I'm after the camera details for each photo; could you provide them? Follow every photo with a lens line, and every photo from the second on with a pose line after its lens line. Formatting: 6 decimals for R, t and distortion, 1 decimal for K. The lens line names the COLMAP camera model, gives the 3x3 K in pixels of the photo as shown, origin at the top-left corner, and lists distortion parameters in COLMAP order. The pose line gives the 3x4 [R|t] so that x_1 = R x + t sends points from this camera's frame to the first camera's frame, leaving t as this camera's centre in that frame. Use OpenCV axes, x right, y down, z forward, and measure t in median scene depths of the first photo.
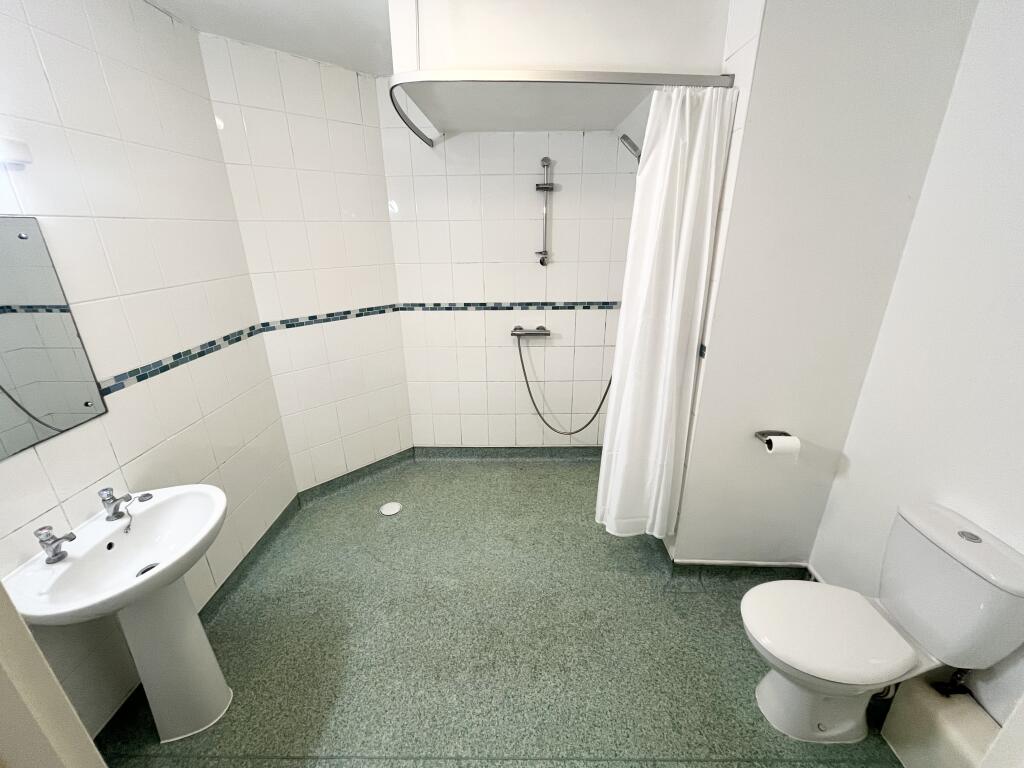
lens RADIAL K [[413.5, 0, 512.0], [0, 413.5, 384.0], [0, 0, 1]] dist [-0.000981, 0.000218]
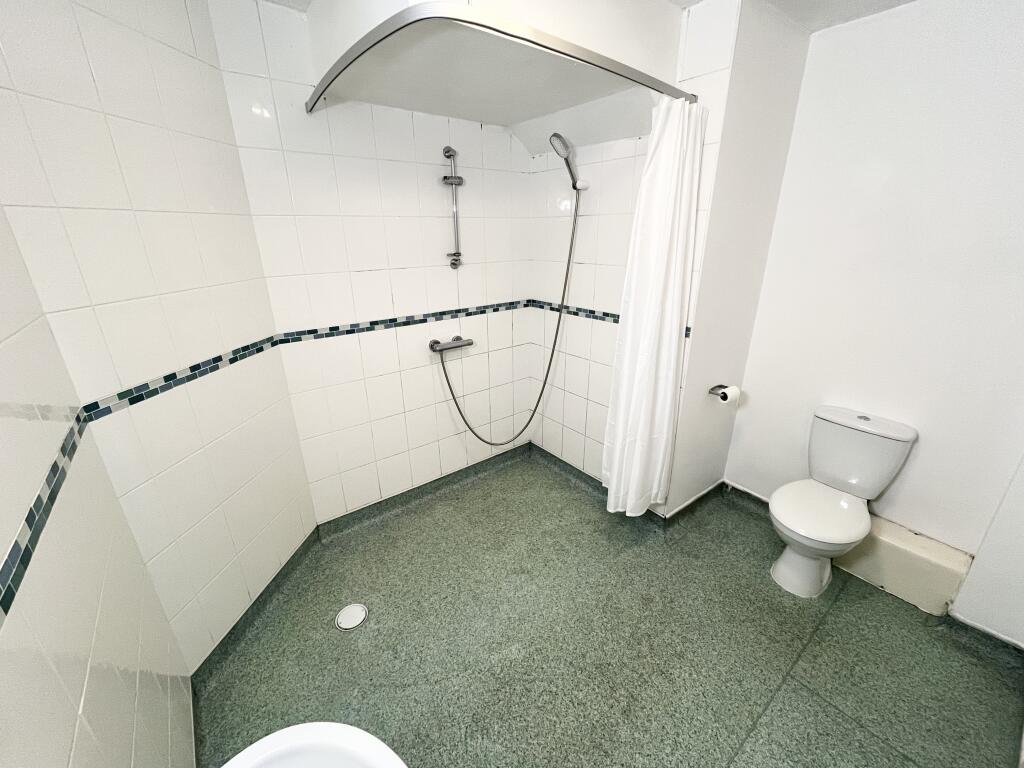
lens RADIAL K [[413.5, 0, 512.0], [0, 413.5, 384.0], [0, 0, 1]] dist [-0.000981, 0.000218]
pose [[0.782736, -0.216048, 0.583651, -0.388343], [0.219806, 0.973341, 0.065517, -0.072784], [-0.582246, 0.077007, 0.809357, 0.217197]]
